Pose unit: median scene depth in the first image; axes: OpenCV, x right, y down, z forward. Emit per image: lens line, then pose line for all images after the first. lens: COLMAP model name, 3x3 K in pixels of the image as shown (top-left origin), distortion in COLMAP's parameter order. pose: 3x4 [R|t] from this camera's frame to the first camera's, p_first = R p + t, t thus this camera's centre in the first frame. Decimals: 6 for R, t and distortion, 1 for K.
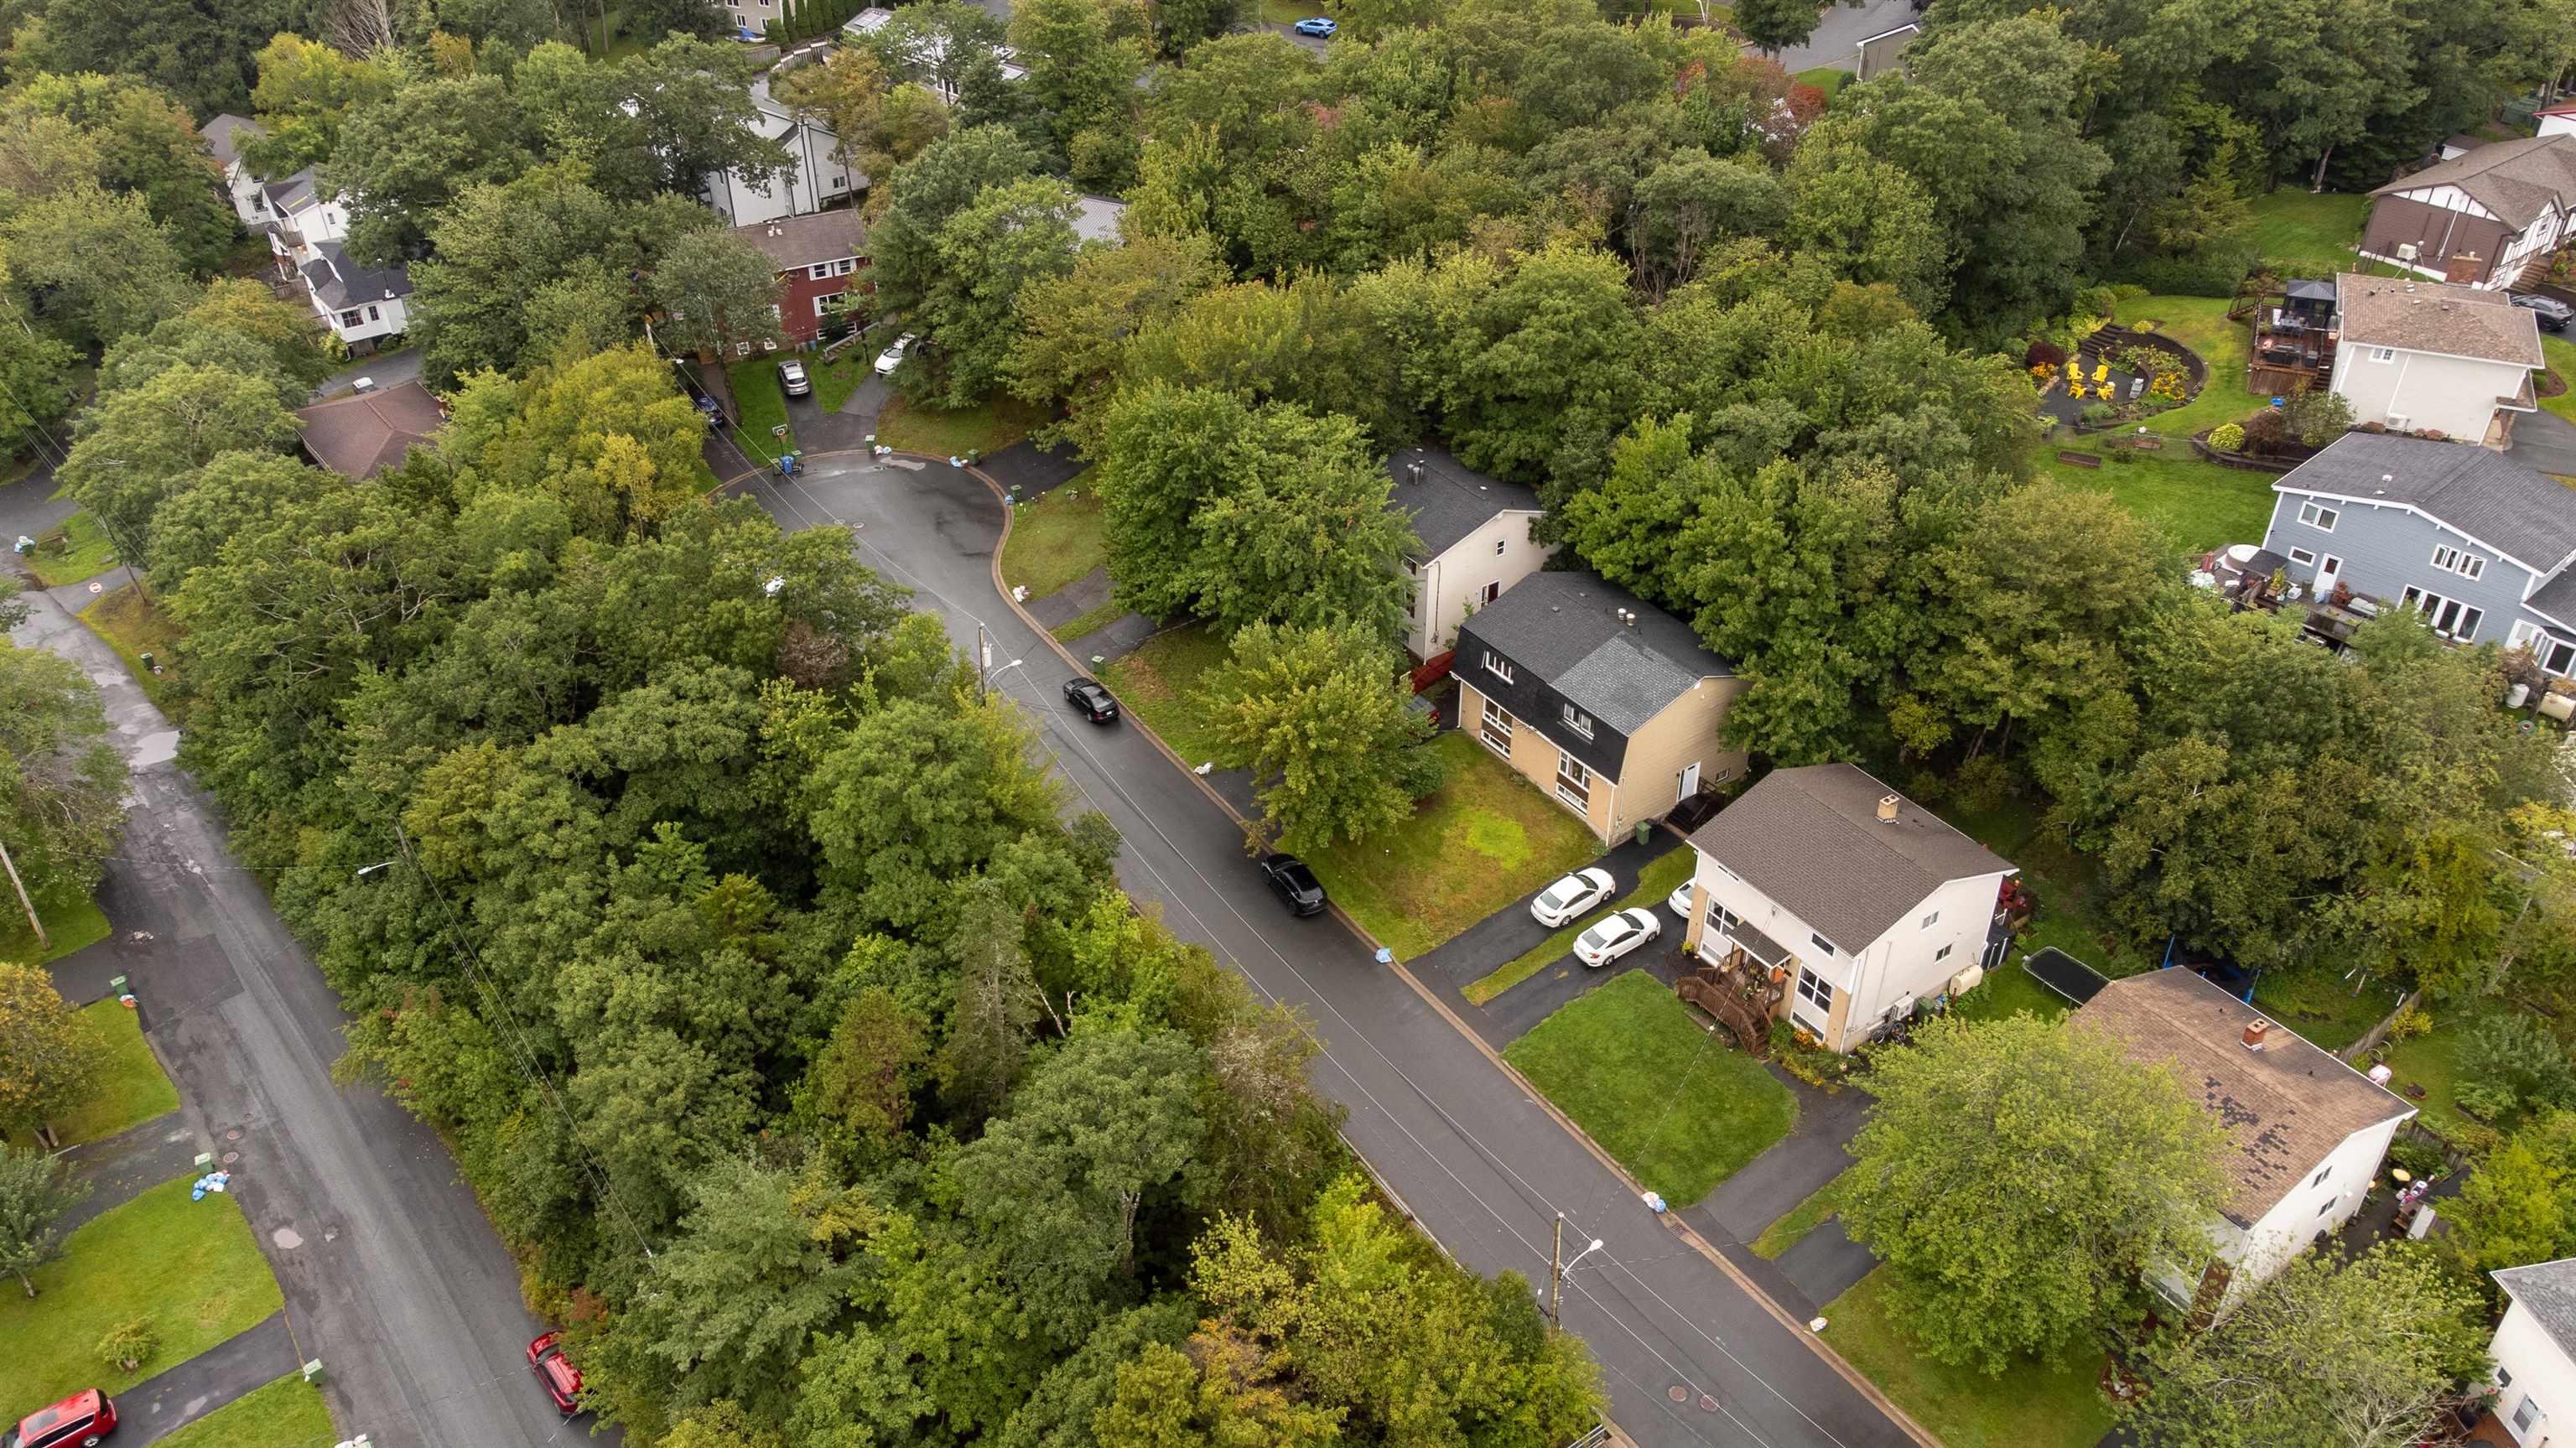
lens RADIAL K [[1747.7, 0, 1288.0], [0, 1747.7, 724.0], [0, 0, 1]] dist [0.004967, 0.001571]
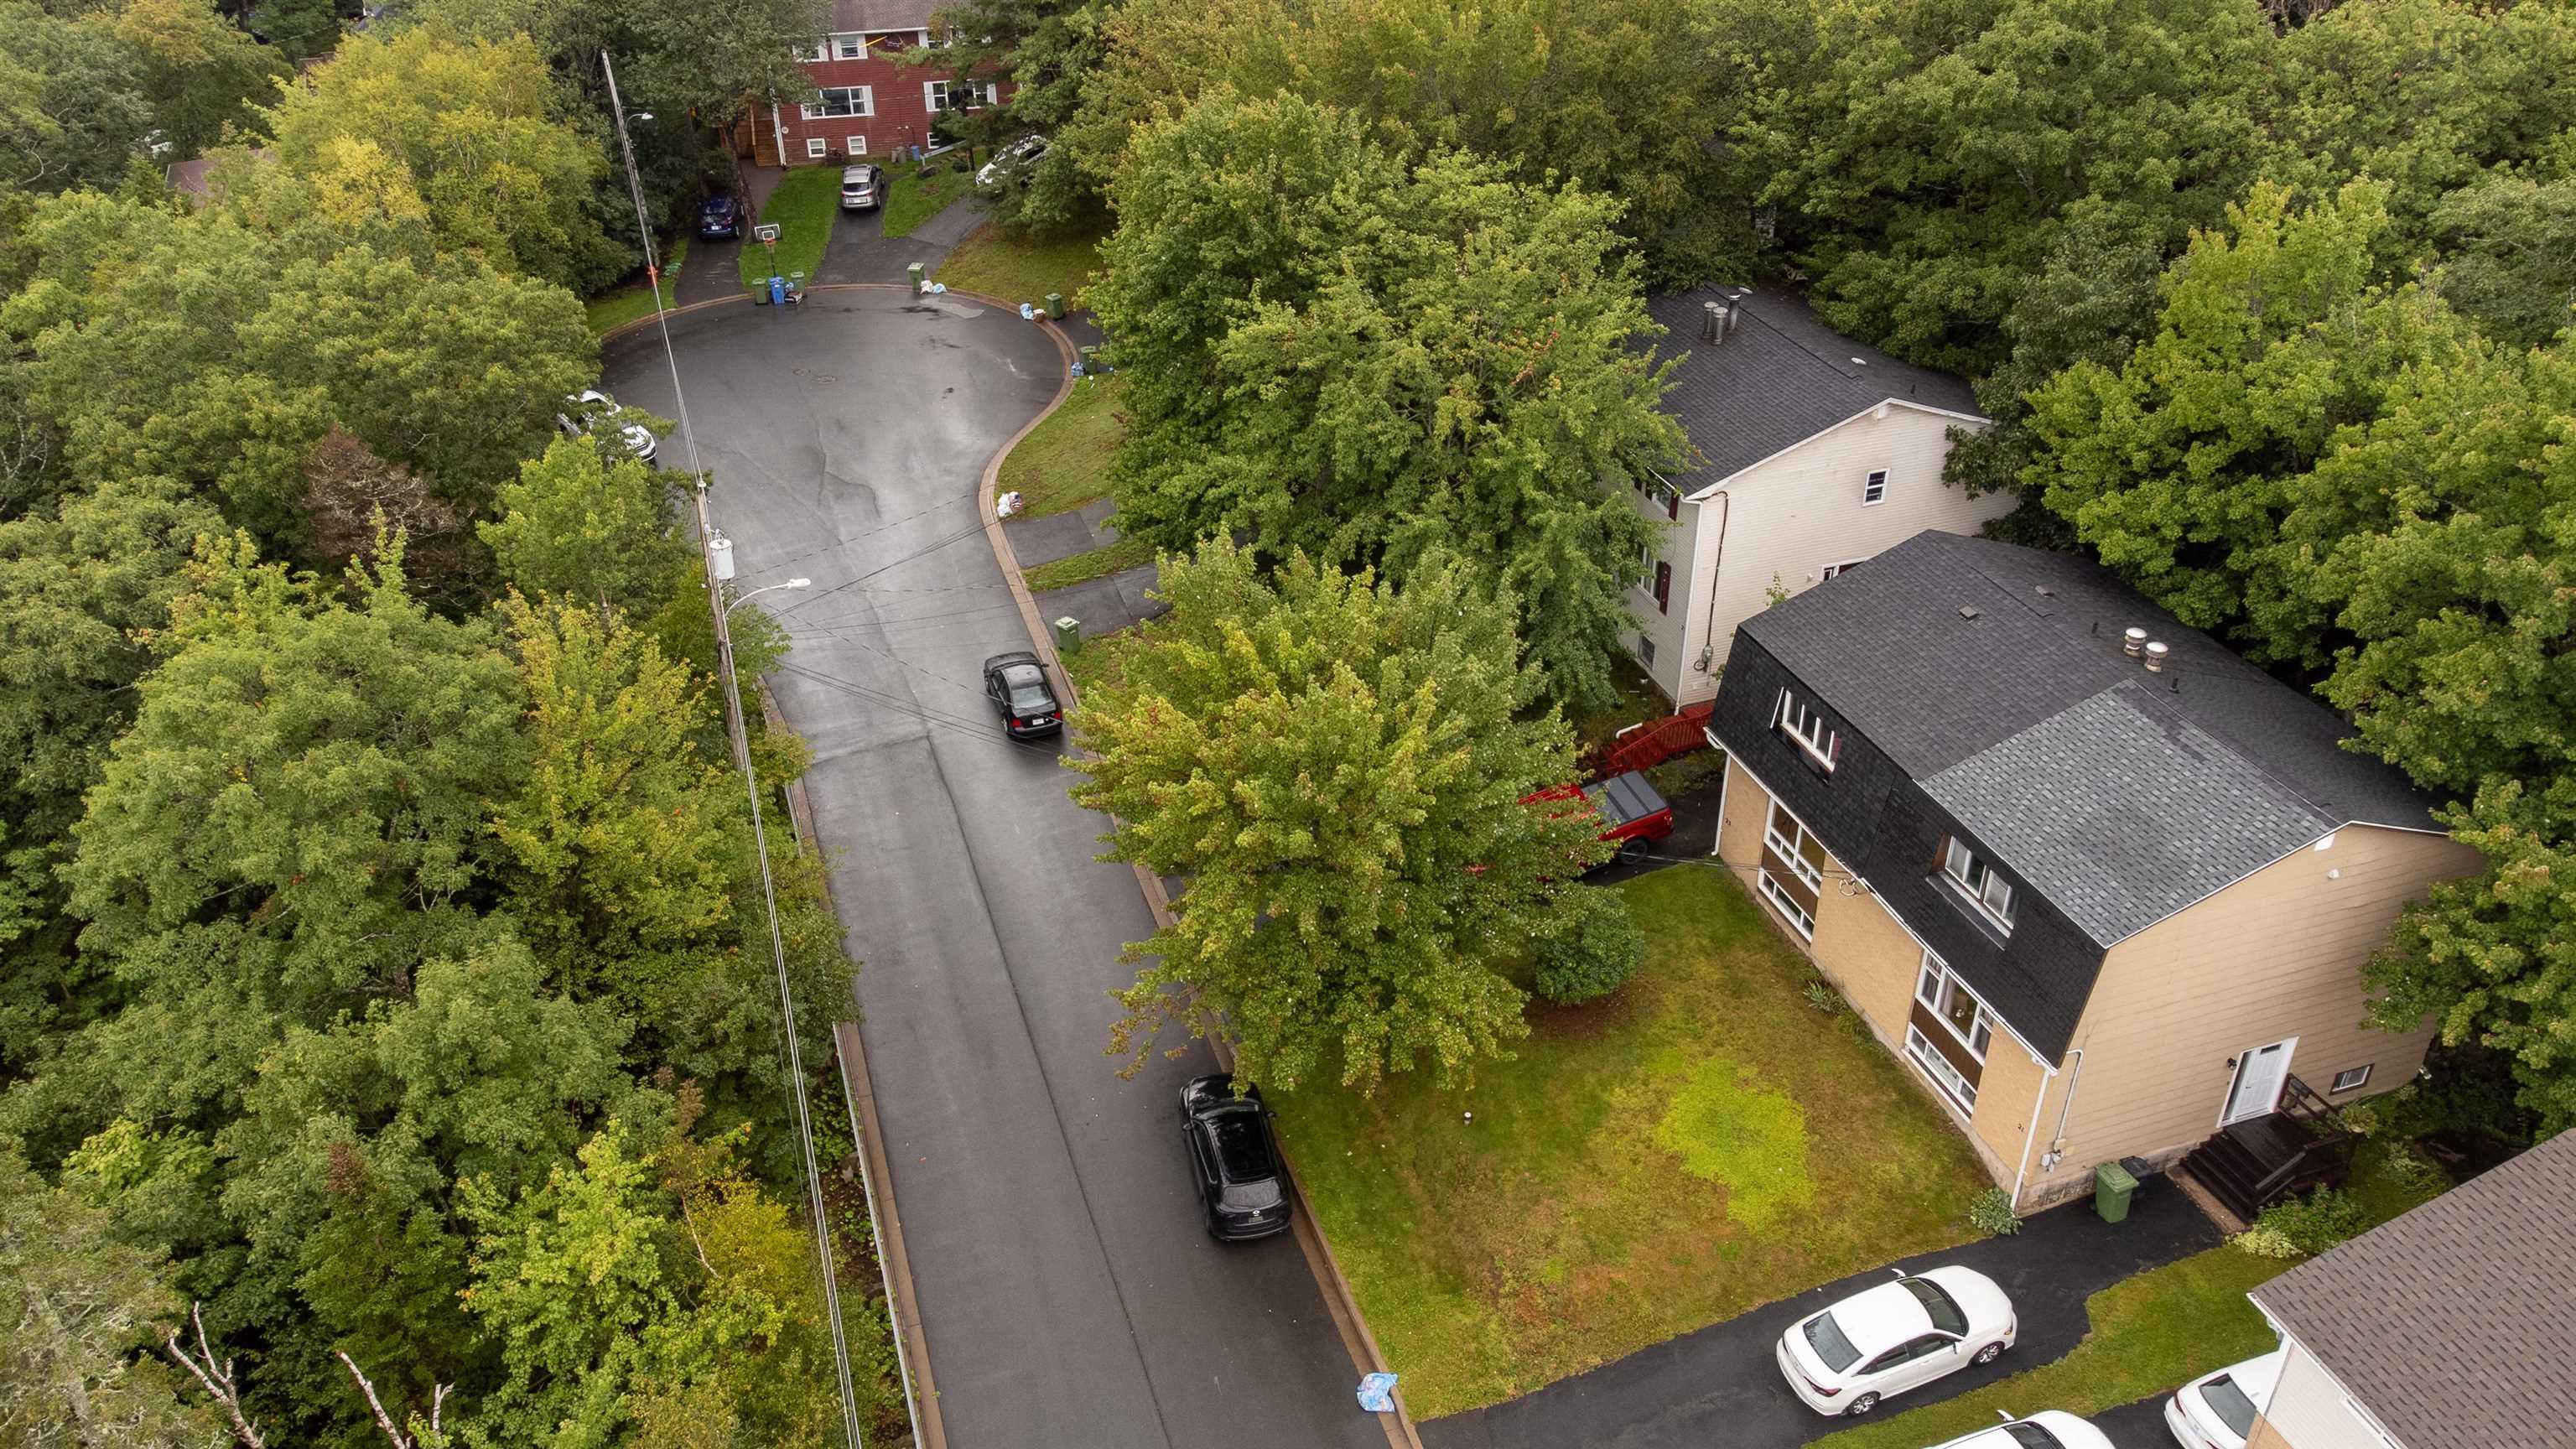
lens RADIAL K [[1882.2, 0, 1288.0], [0, 1882.2, 724.5], [0, 0, 1]] dist [0.002960, 0.034648]
pose [[0.963134, 0.139867, -0.229804, 0.102364], [-0.148774, 0.988631, -0.021814, -0.004786], [0.224140, 0.055199, 0.972992, 0.517243]]
